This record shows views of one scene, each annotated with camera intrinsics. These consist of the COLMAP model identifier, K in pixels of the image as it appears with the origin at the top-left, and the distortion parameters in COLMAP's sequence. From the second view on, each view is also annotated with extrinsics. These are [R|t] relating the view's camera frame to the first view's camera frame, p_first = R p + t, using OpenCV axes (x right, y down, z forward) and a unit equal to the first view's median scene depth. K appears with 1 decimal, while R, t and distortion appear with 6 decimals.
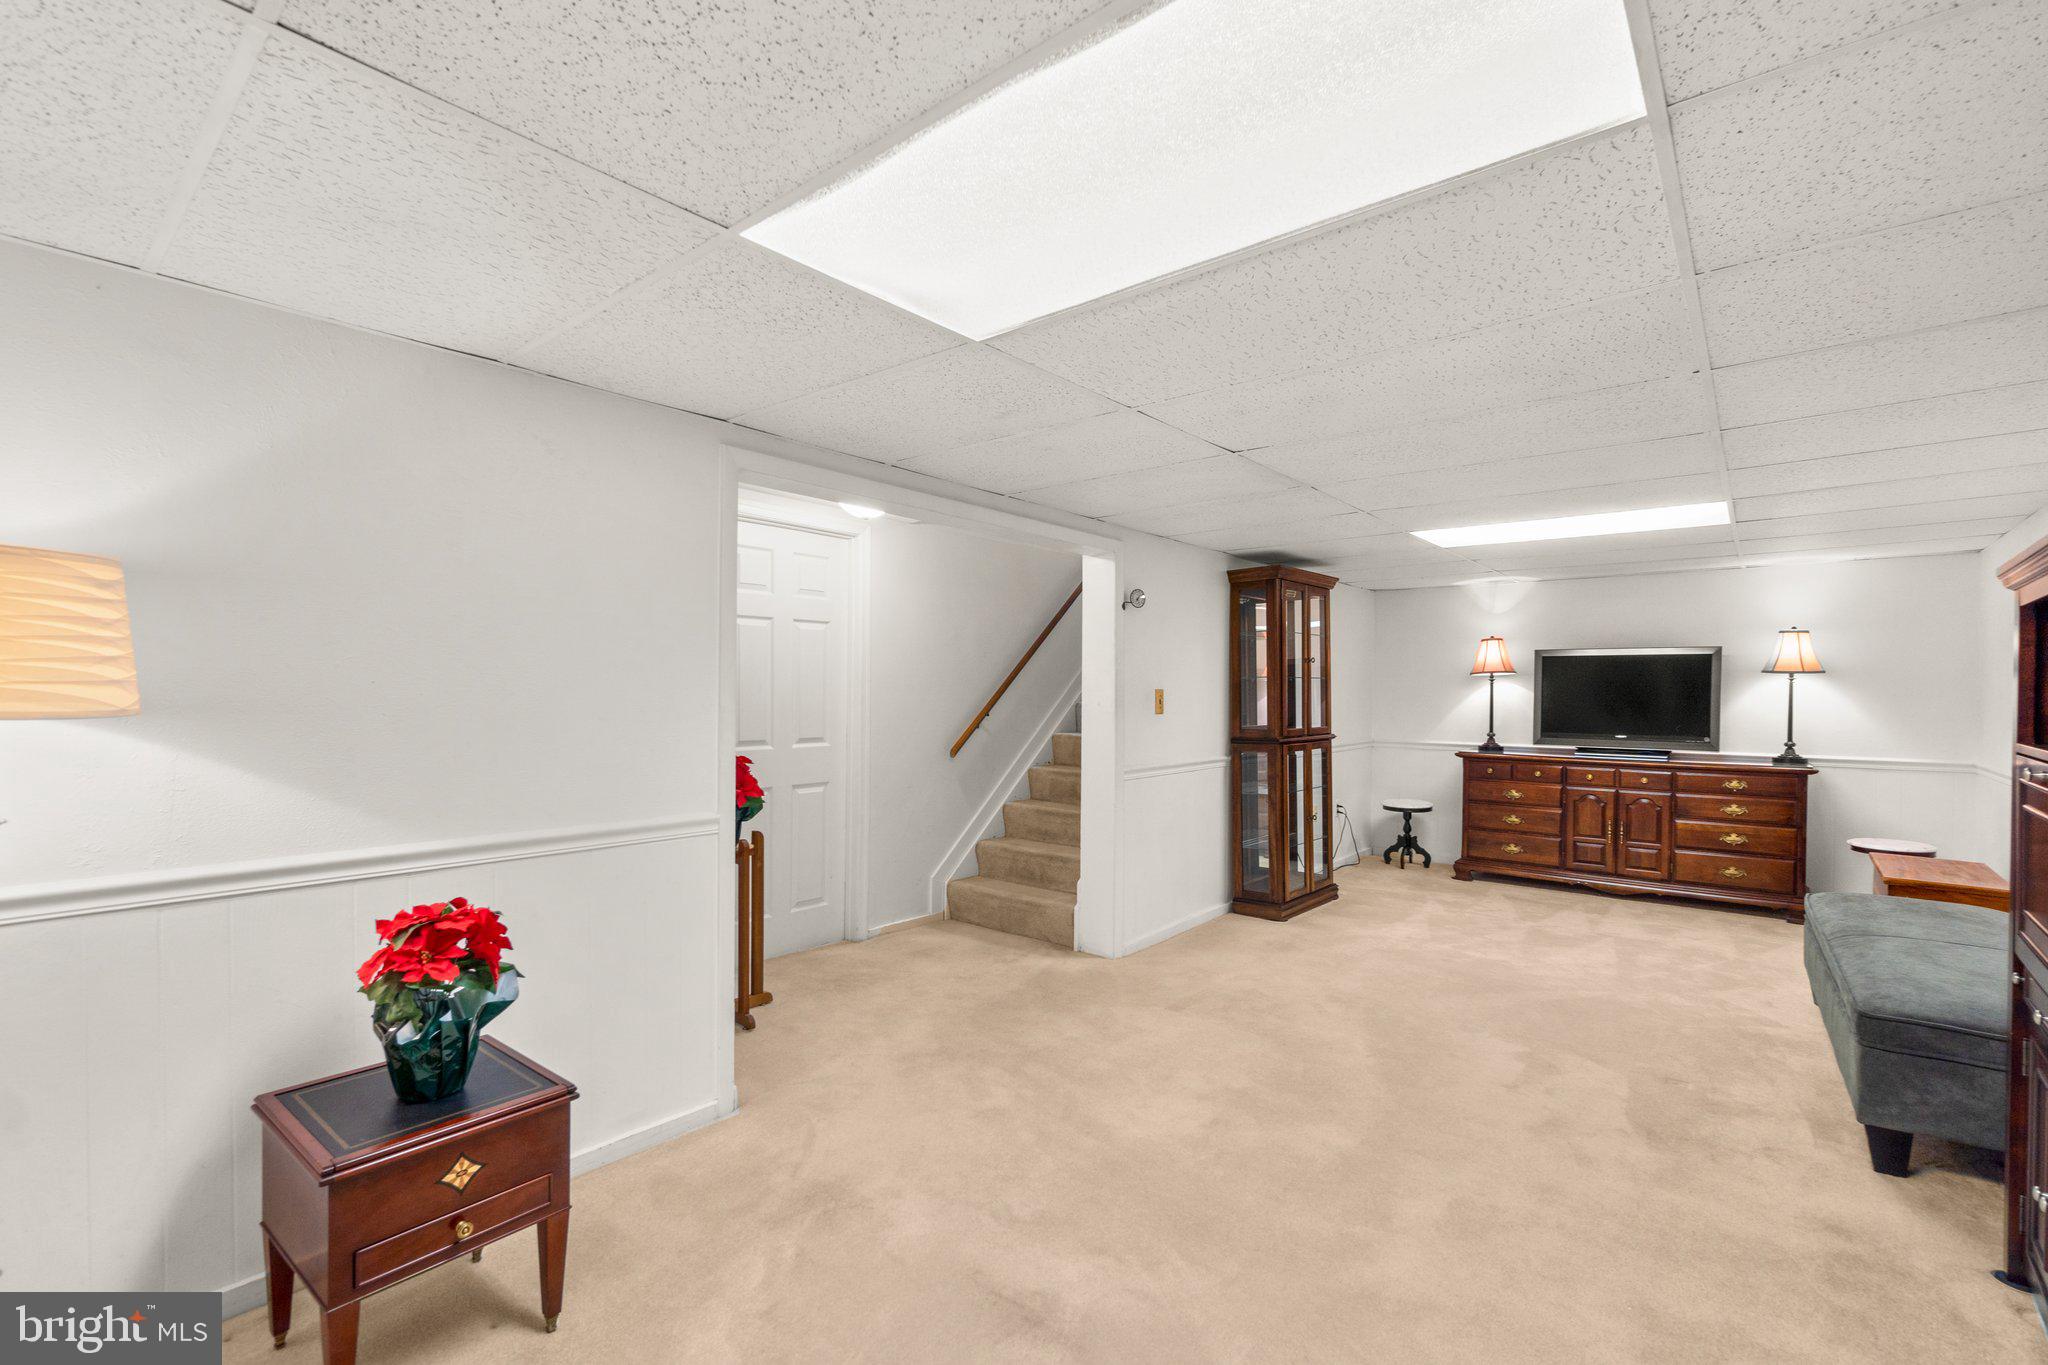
lens RADIAL K [[900.4, 0, 1035.7], [0, 900.4, 707.5], [0, 0, 1]] dist [-0.001094, 0.000044]
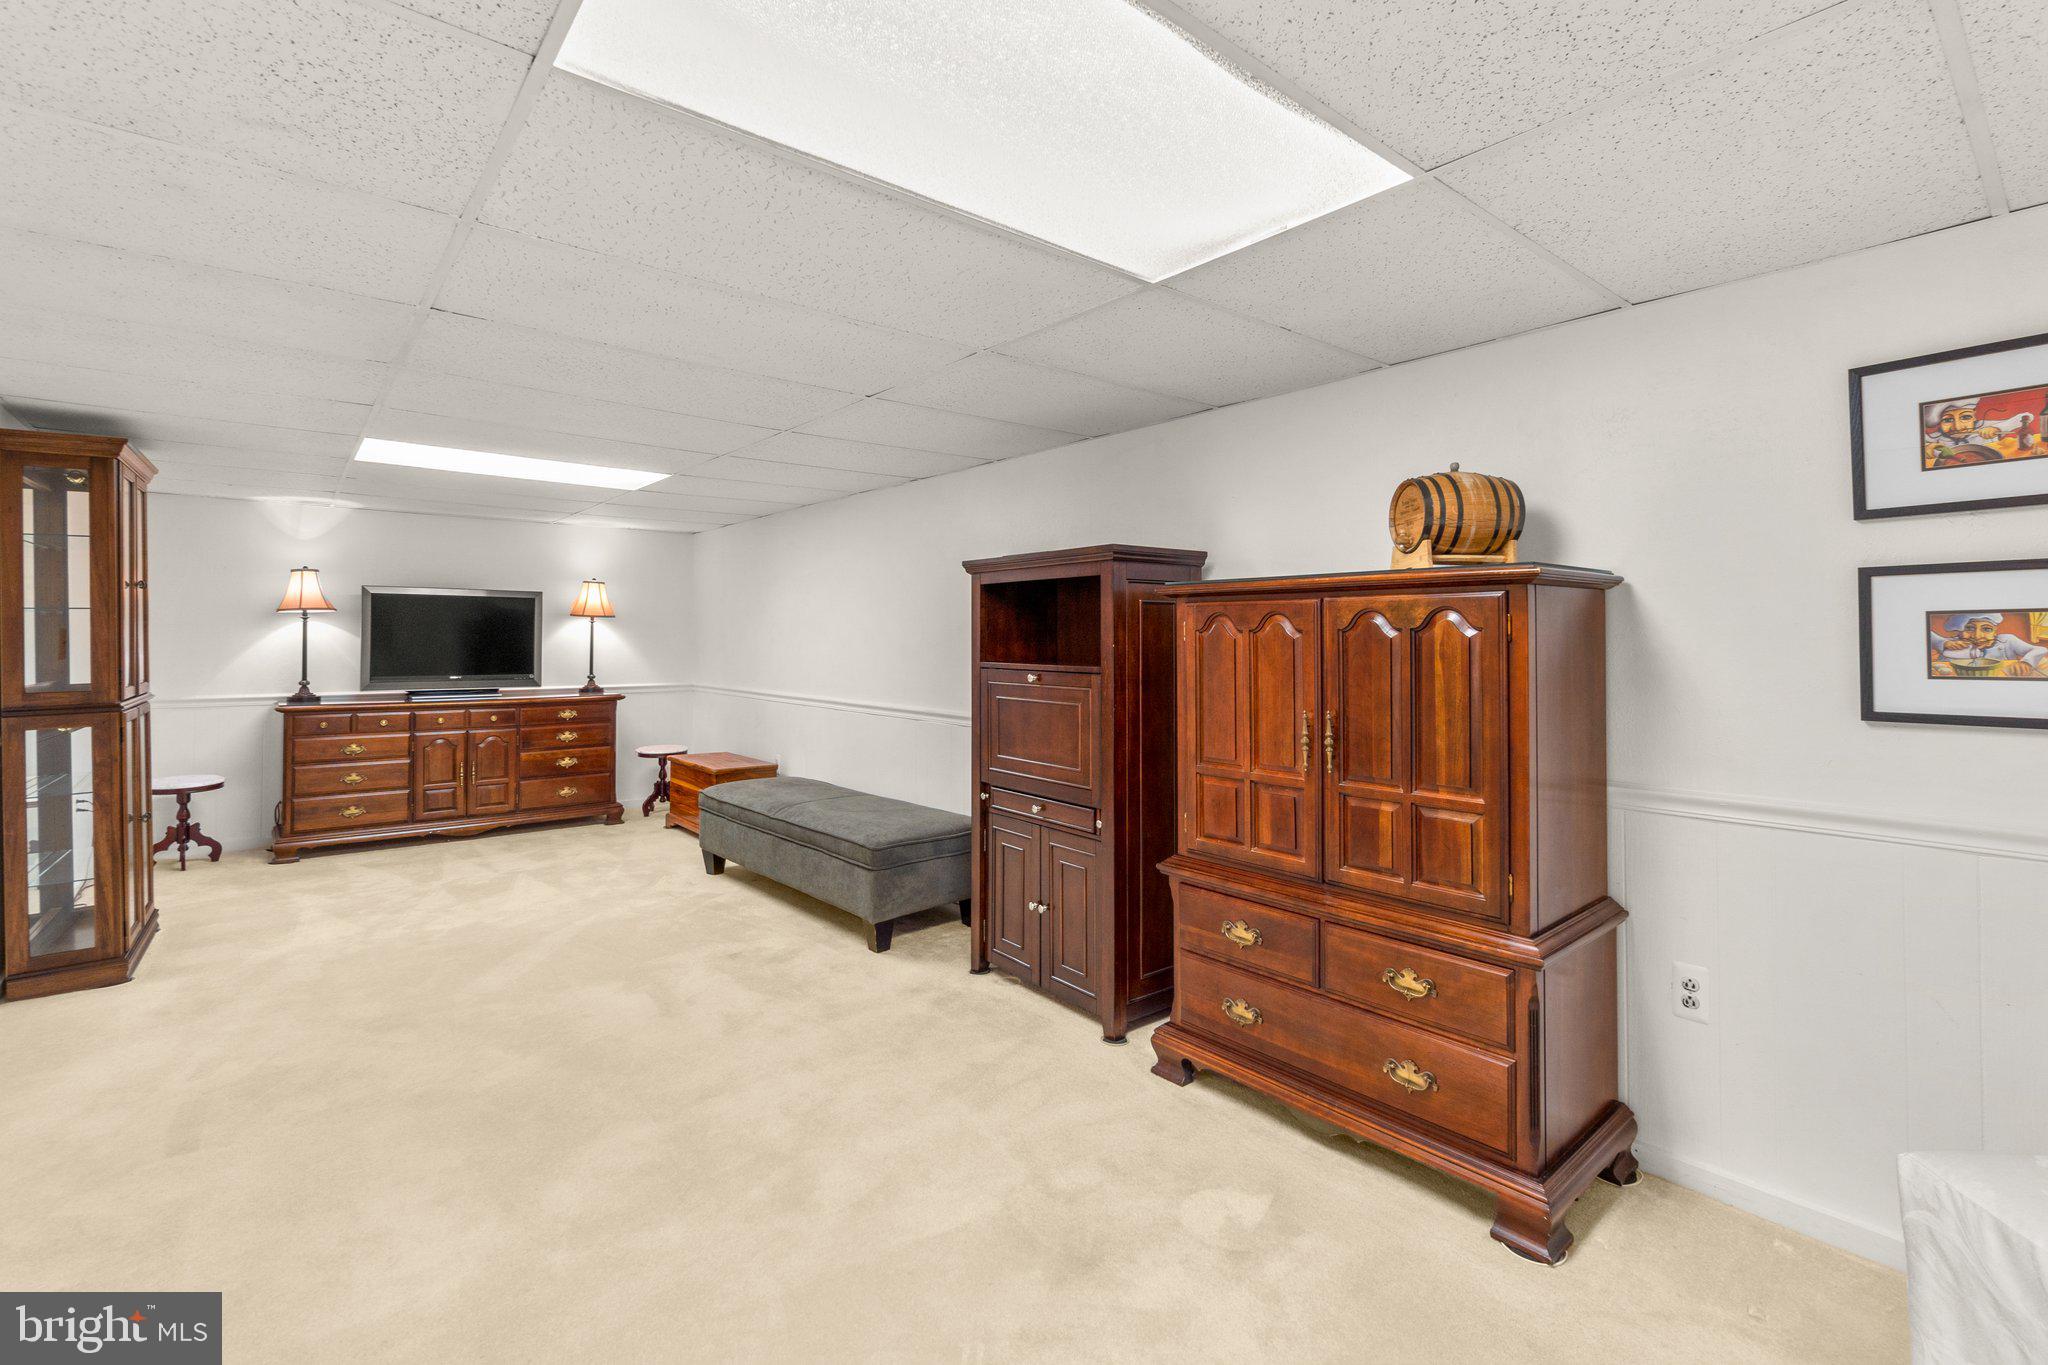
lens RADIAL K [[896.5, 0, 1024.0], [0, 896.5, 635.9], [0, 0, 1]] dist [-0.001867, -0.000296]
pose [[0.192582, -0.001640, 0.981280, -0.205121], [0.014671, 0.999892, -0.001209, -0.003244], [-0.981171, 0.014630, 0.192585, 0.197663]]
